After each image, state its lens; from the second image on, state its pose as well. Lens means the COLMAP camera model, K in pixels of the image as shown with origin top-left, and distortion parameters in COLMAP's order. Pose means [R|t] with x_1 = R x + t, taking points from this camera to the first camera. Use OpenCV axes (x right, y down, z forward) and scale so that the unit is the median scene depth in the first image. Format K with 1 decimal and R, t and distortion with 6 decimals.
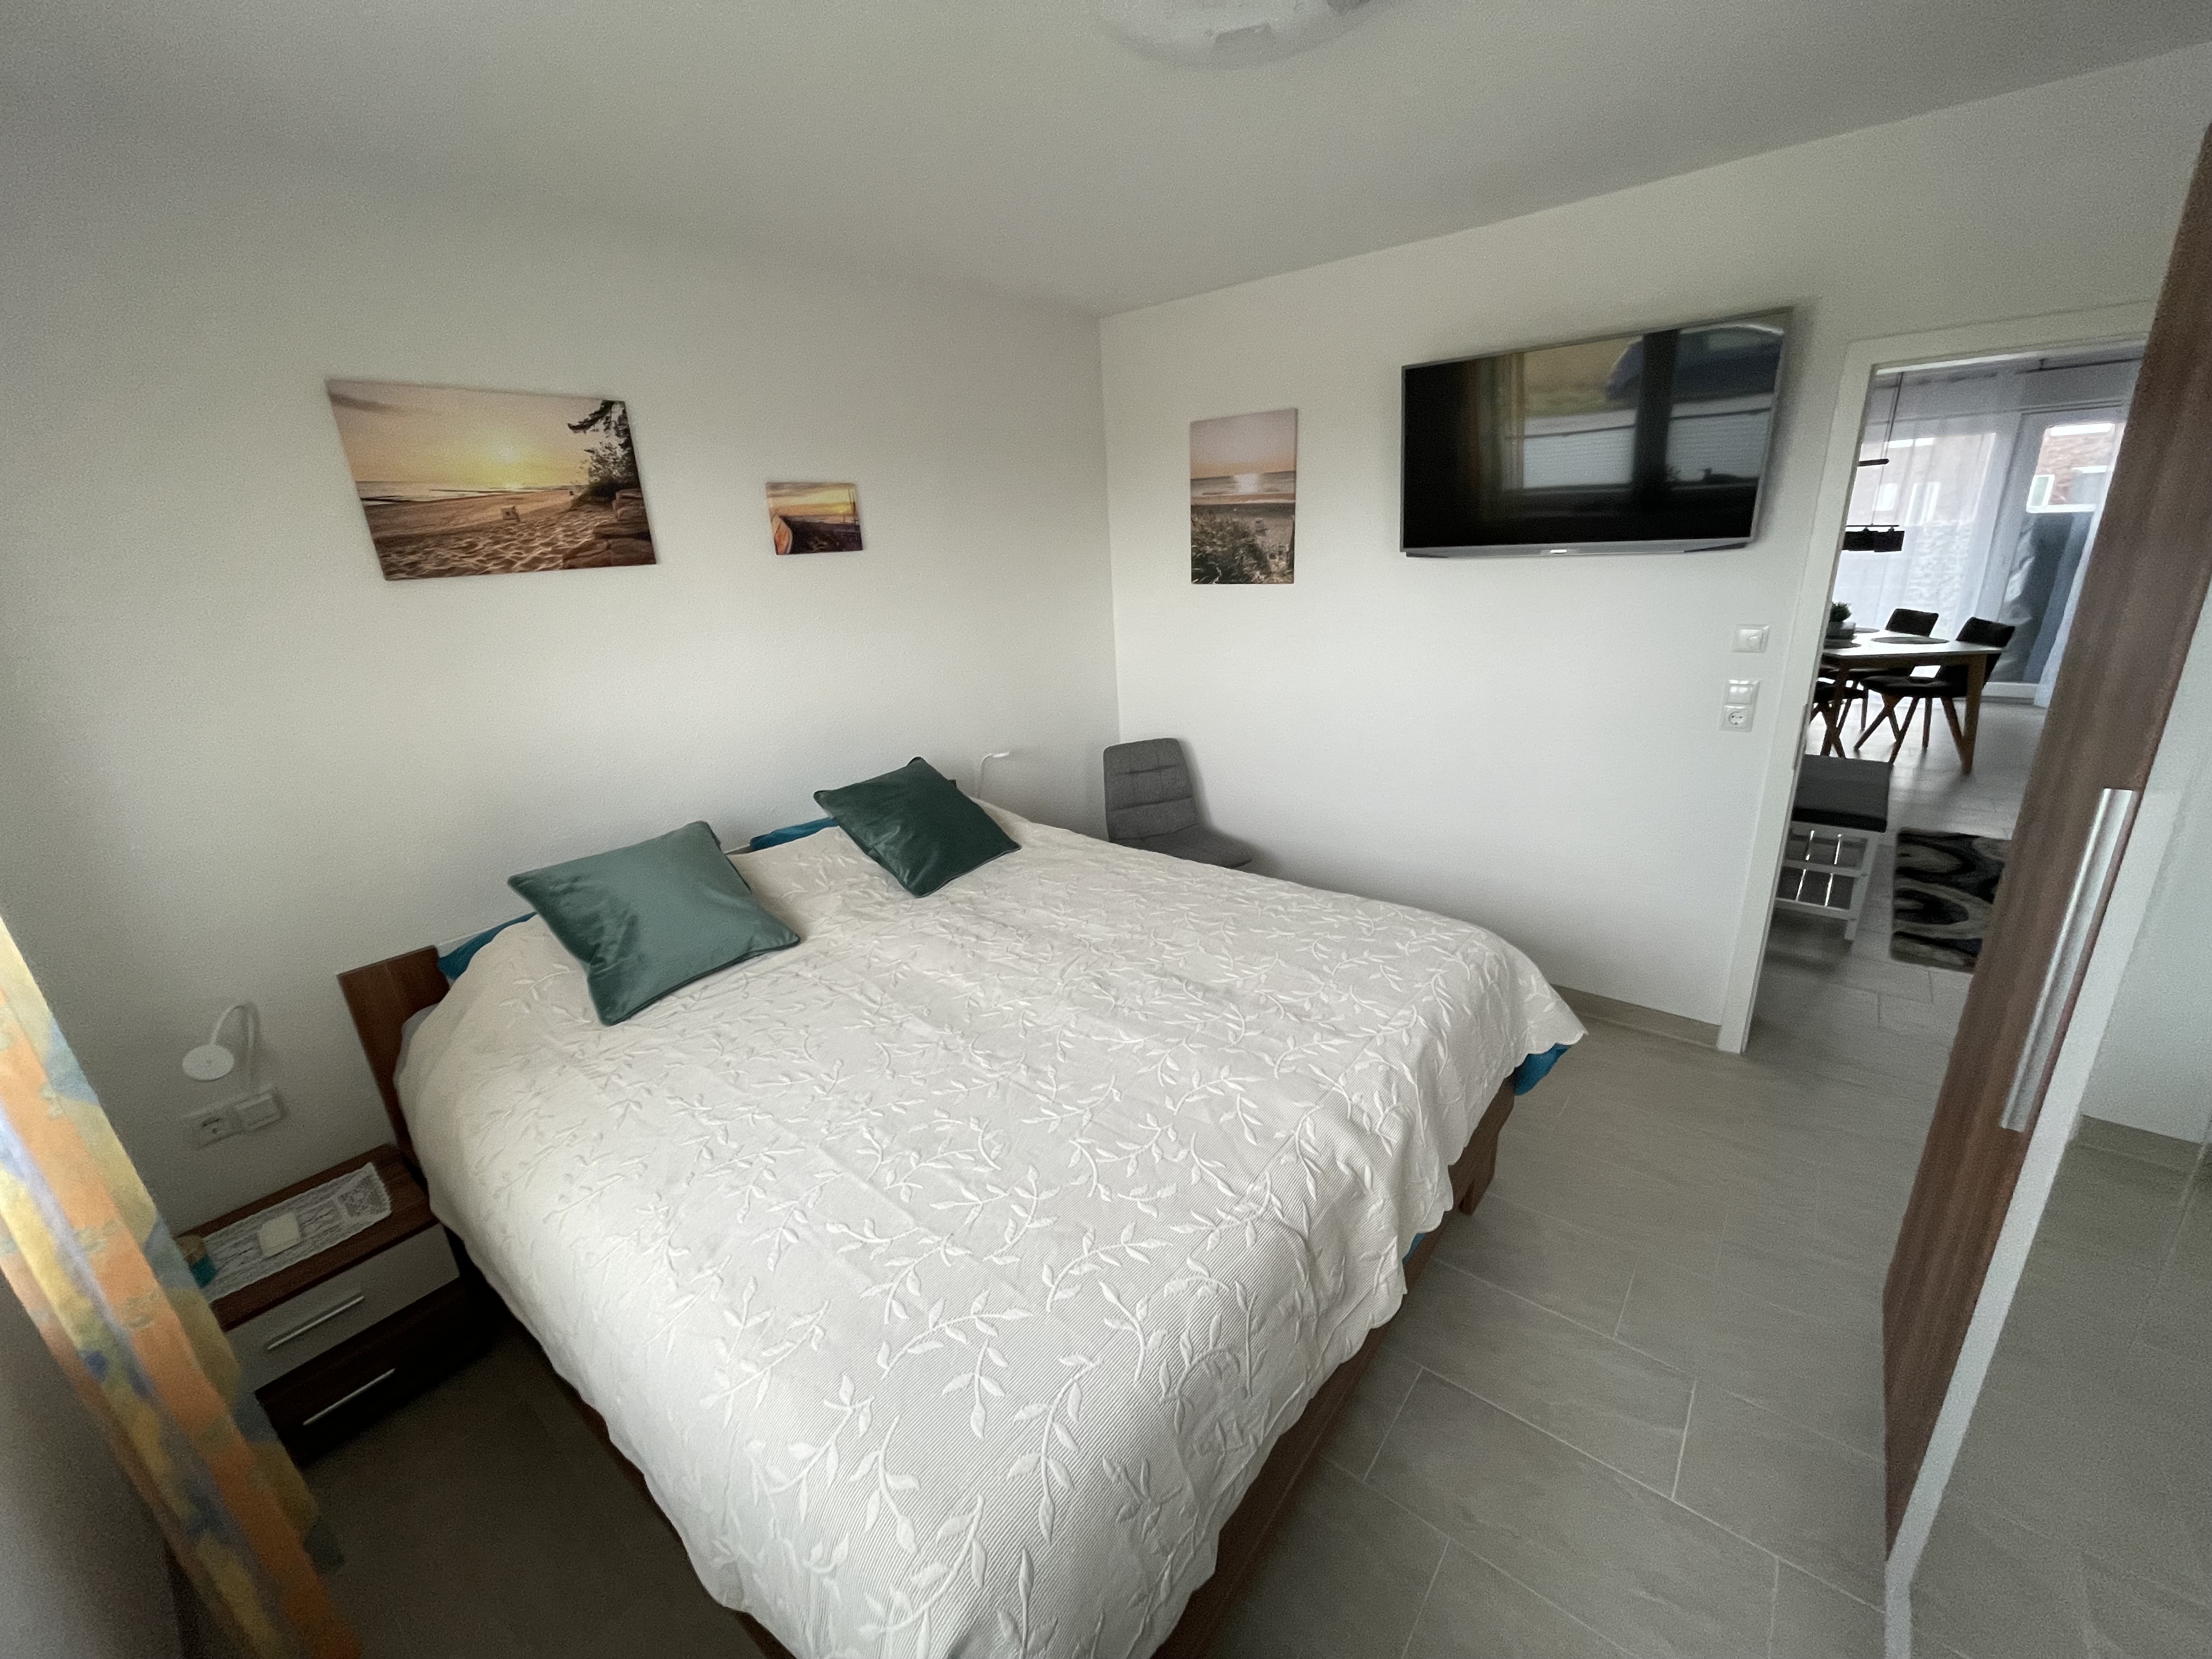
lens RADIAL K [[889.3, 0, 1101.6], [0, 889.3, 825.1], [0, 0, 1]] dist [-0.004305, 0.001517]
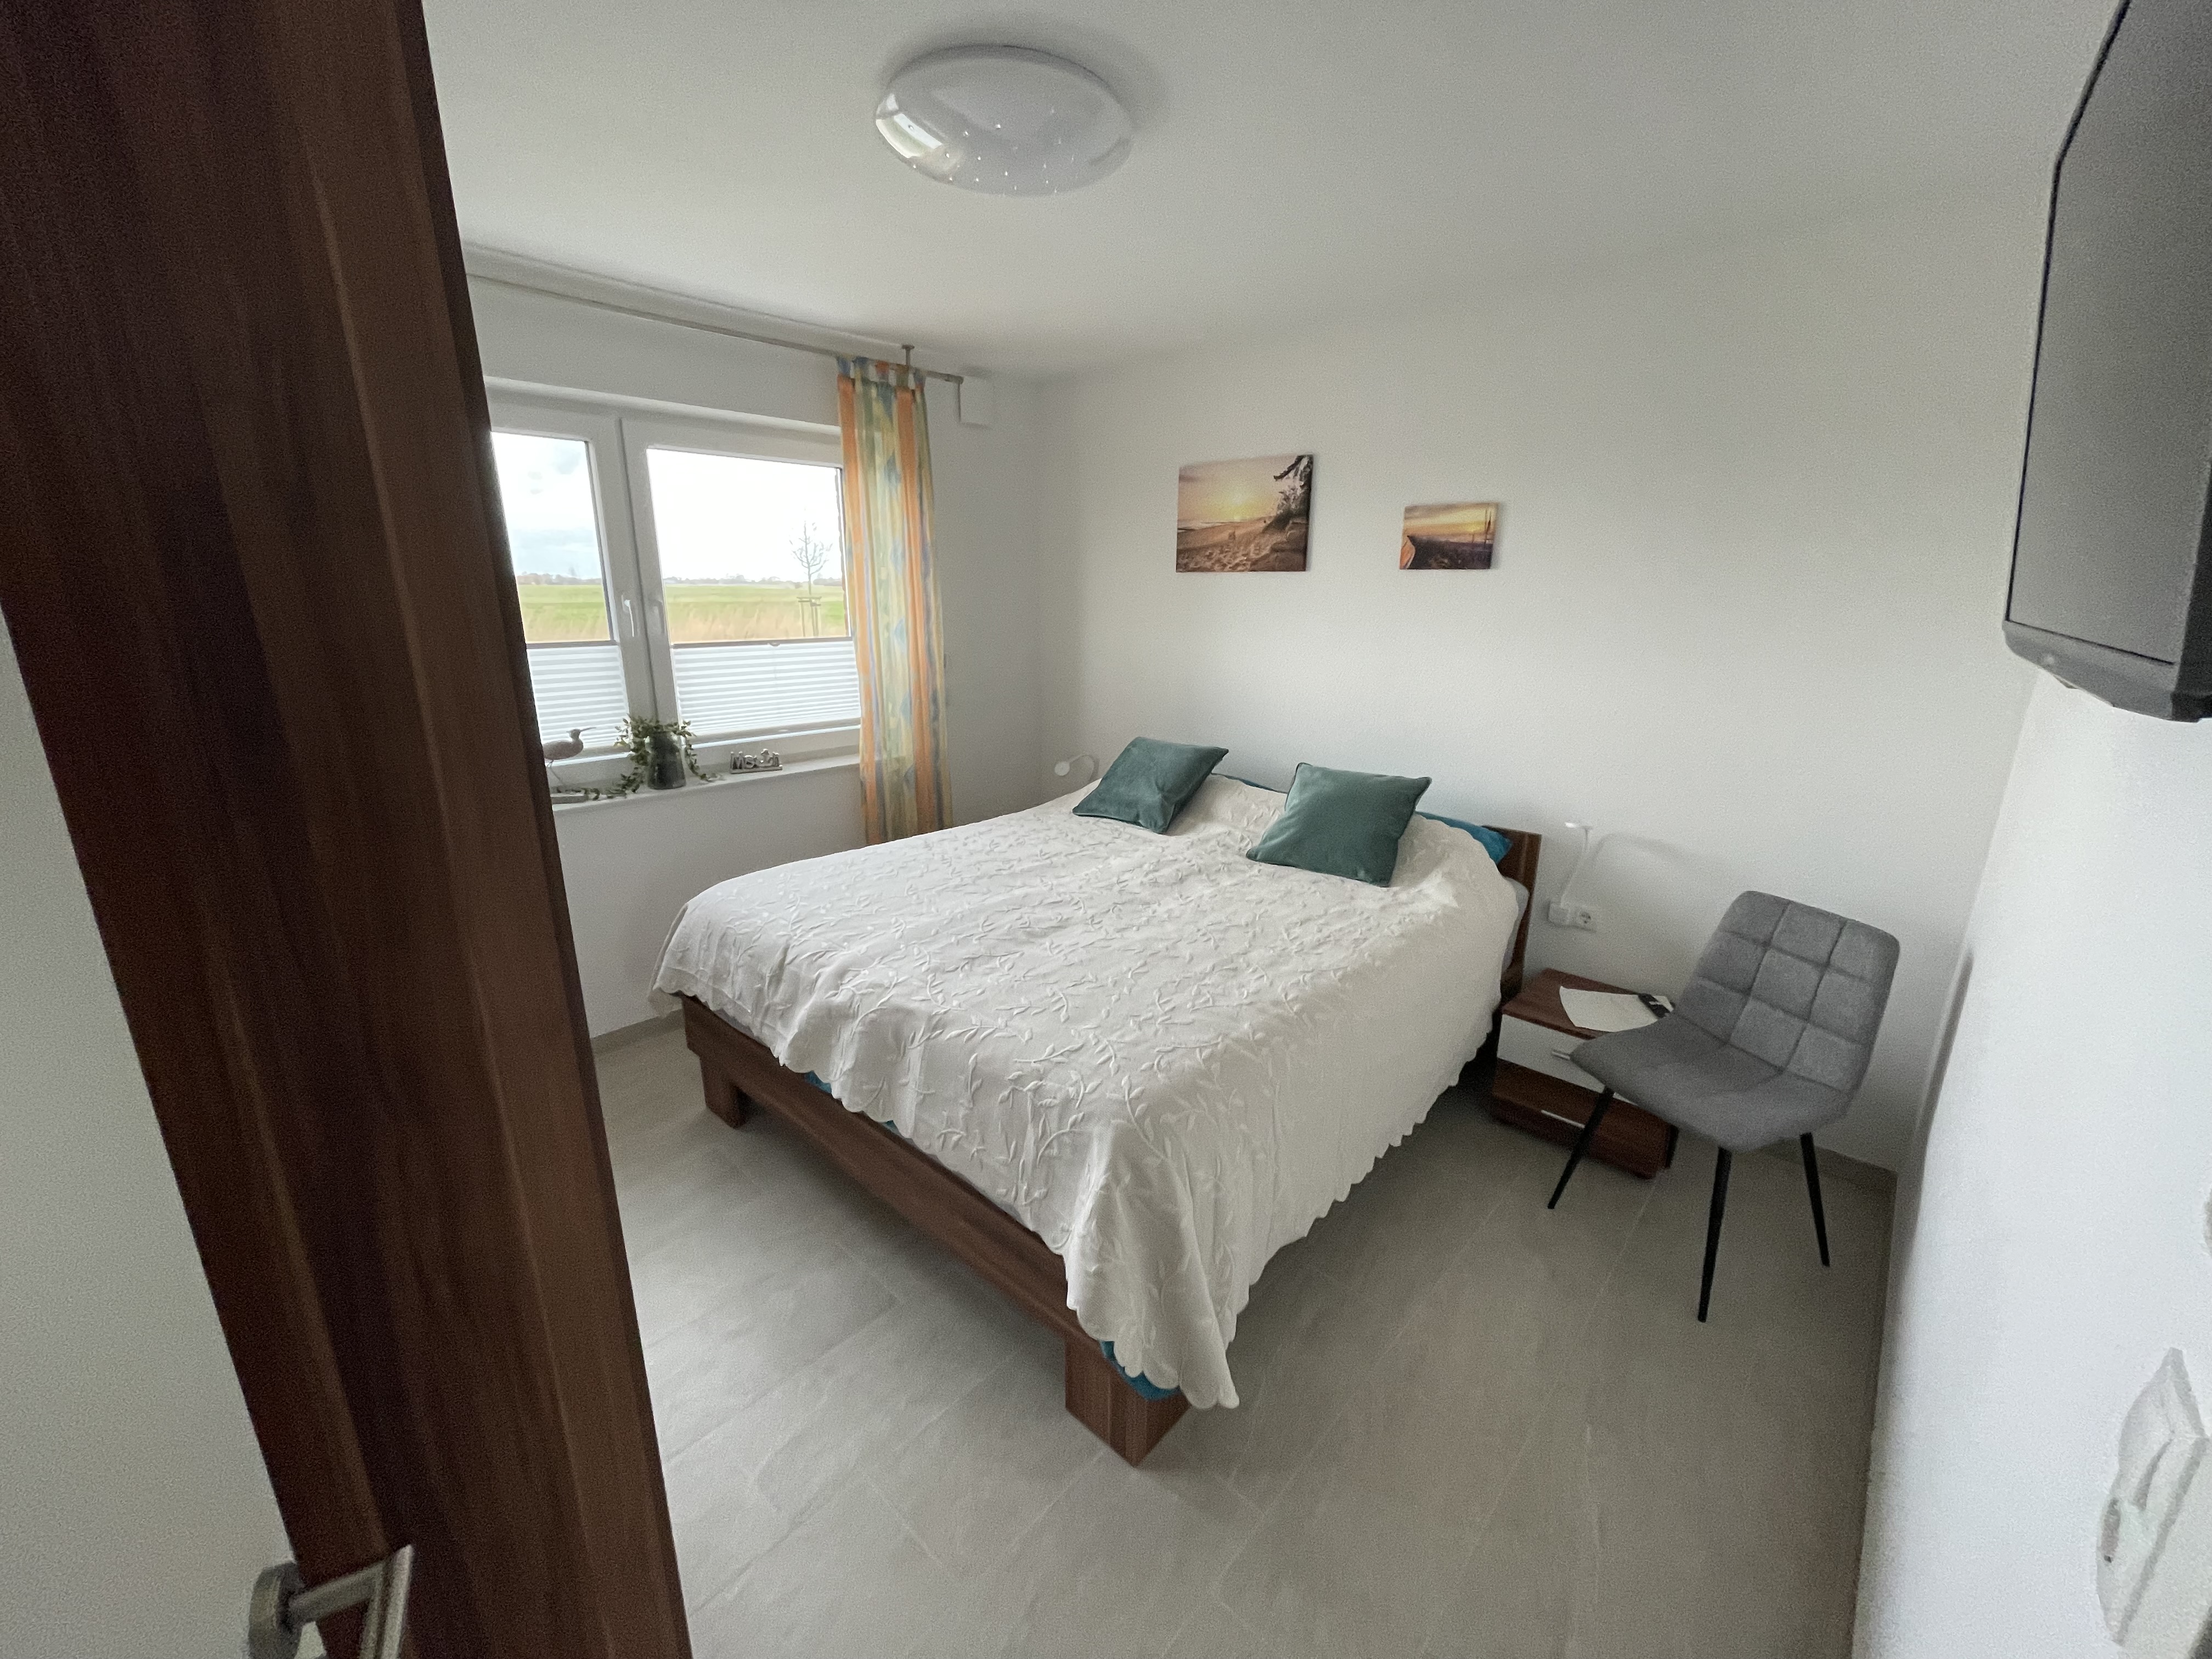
lens RADIAL K [[889.3, 0, 1098.2], [0, 889.3, 834.2], [0, 0, 1]] dist [-0.004305, 0.001517]
pose [[-0.064087, 0.316438, -0.946446, 1.007036], [-0.318017, 0.892475, 0.319927, -0.288780], [0.945917, 0.321488, 0.043437, 0.824972]]
